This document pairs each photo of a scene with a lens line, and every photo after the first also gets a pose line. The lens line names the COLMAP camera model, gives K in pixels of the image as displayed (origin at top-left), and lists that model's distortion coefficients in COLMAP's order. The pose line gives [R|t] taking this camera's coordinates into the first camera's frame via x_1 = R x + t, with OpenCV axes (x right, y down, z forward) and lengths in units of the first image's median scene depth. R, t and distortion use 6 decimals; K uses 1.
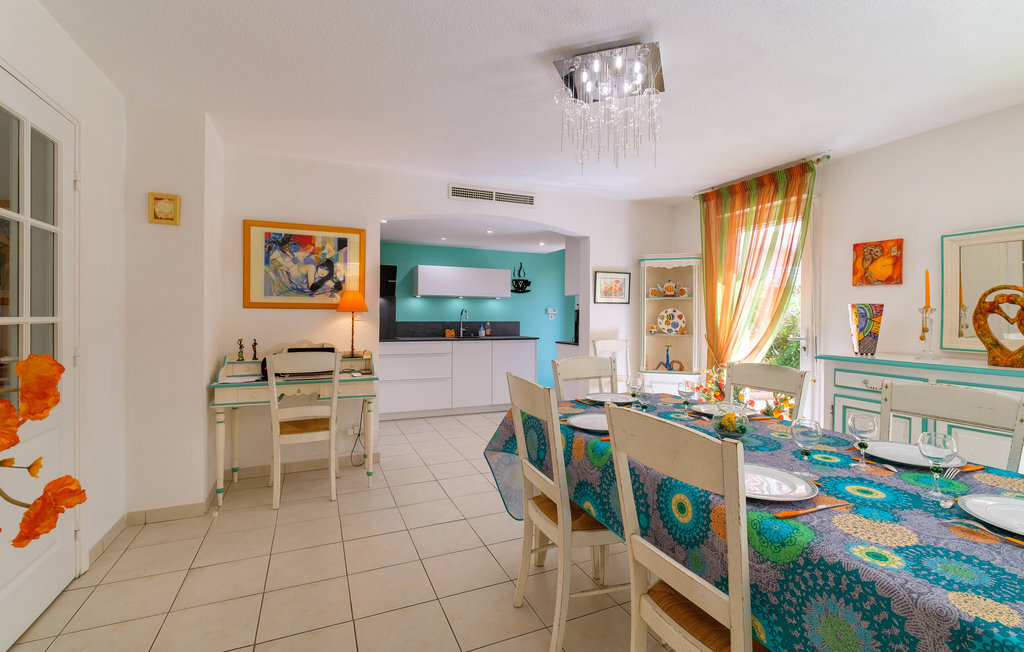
lens RADIAL K [[457.2, 0, 528.4], [0, 457.2, 317.8], [0, 0, 1]] dist [-0.019528, 0.000143]
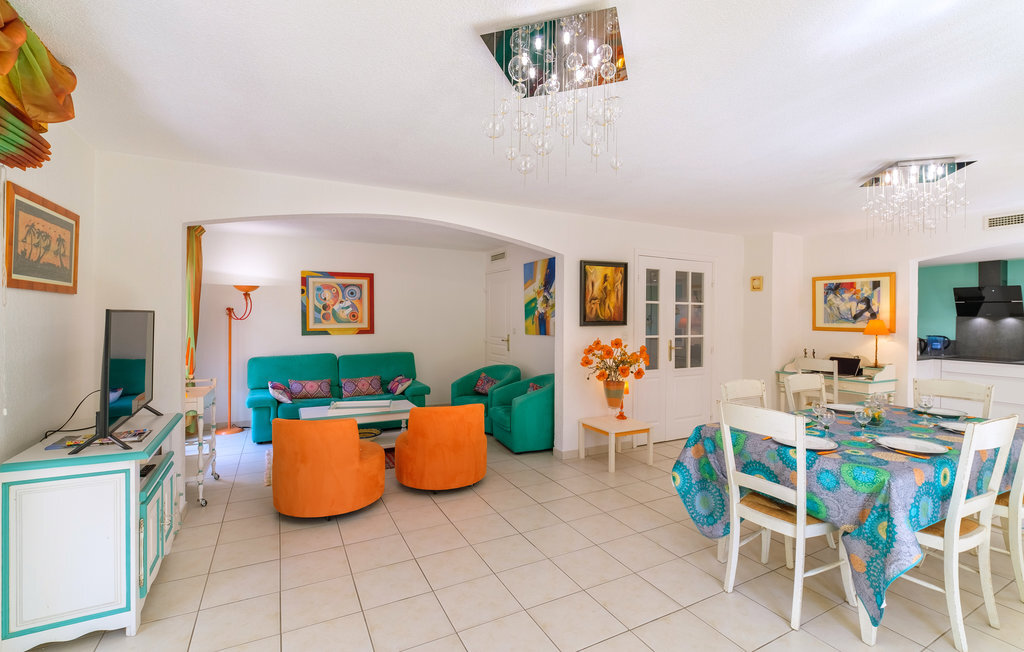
lens RADIAL K [[457.2, 0, 528.4], [0, 457.2, 317.8], [0, 0, 1]] dist [-0.019528, 0.000143]
pose [[0.084401, -0.003525, -0.996426, 0.881517], [-0.012827, 0.999907, -0.004624, -0.043486], [0.996349, 0.013171, 0.084348, -0.170433]]
